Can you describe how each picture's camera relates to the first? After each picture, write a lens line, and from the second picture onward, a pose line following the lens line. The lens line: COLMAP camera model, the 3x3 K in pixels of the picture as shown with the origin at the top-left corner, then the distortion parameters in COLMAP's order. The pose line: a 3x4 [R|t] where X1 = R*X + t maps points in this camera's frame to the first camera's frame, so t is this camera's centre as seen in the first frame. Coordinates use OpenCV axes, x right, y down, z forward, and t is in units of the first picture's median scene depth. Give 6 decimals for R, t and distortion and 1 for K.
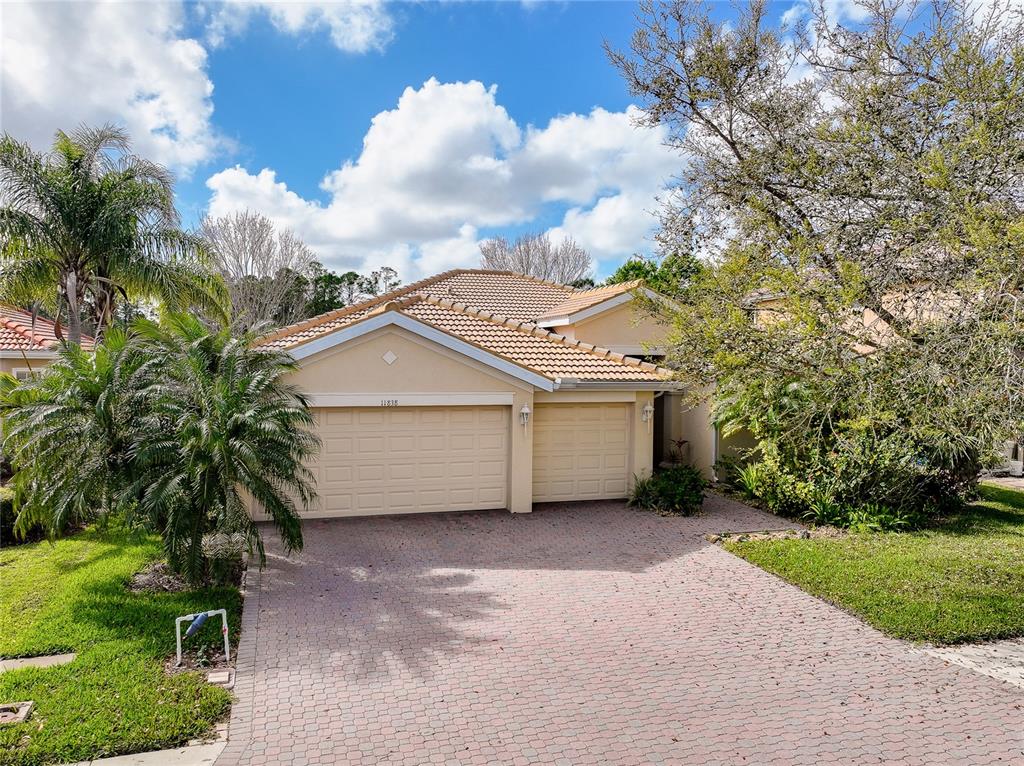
lens RADIAL K [[731.1, 0, 512.0], [0, 731.1, 383.0], [0, 0, 1]] dist [-0.002265, 0.027852]
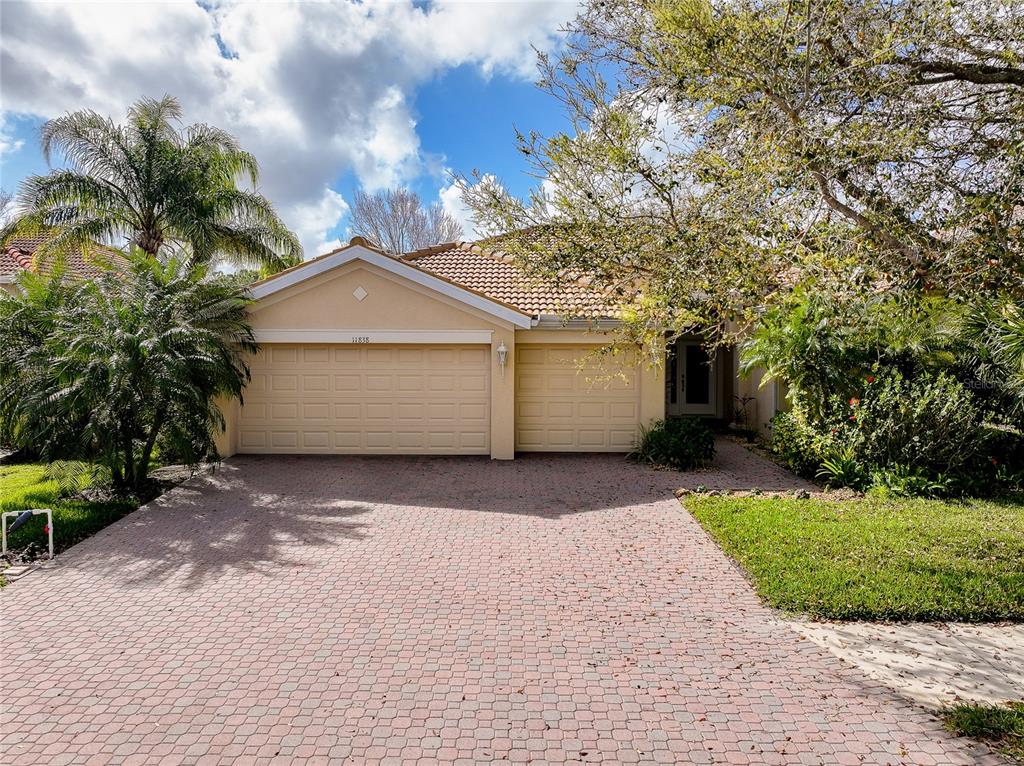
lens RADIAL K [[726.6, 0, 512.0], [0, 726.6, 383.0], [0, 0, 1]] dist [0.005129, 0.011989]
pose [[0.955790, 0.009990, -0.293881, 0.358886], [-0.003667, 0.999750, 0.022059, 0.070876], [0.294027, -0.020006, 0.955588, 0.140802]]
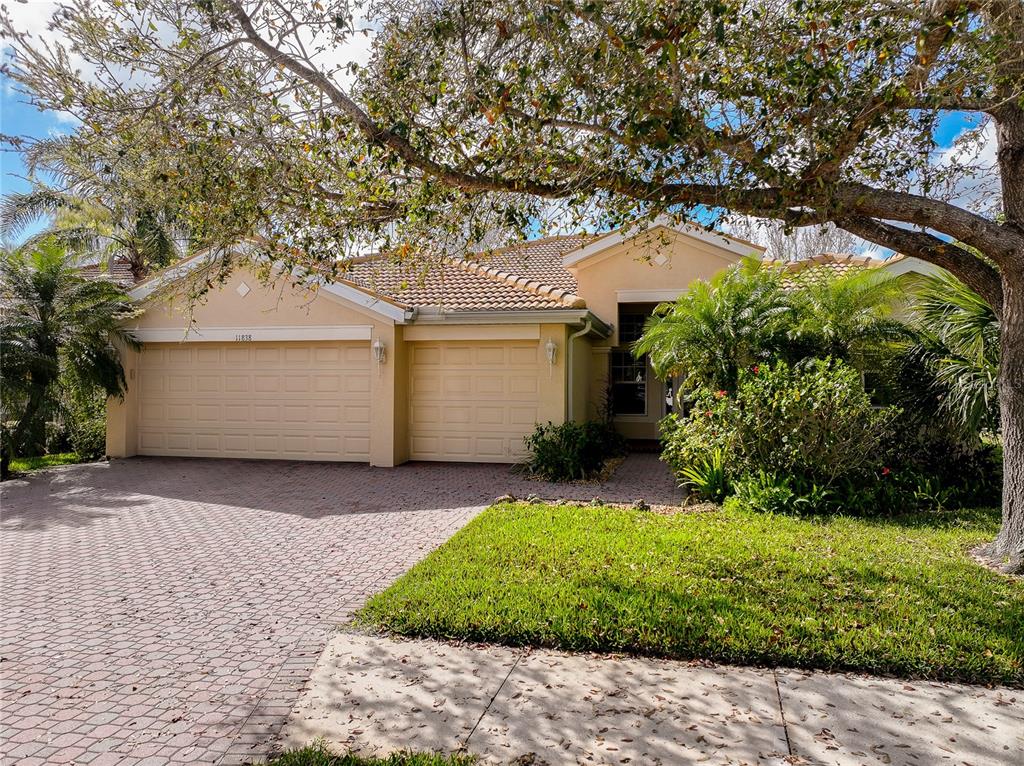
lens RADIAL K [[731.1, 0, 512.0], [0, 731.1, 383.0], [0, 0, 1]] dist [-0.002265, 0.027852]
pose [[0.870418, -0.007488, -0.492256, 0.682876], [-0.013537, 0.999142, -0.039135, 0.133936], [0.492127, 0.040728, 0.869570, 0.399121]]
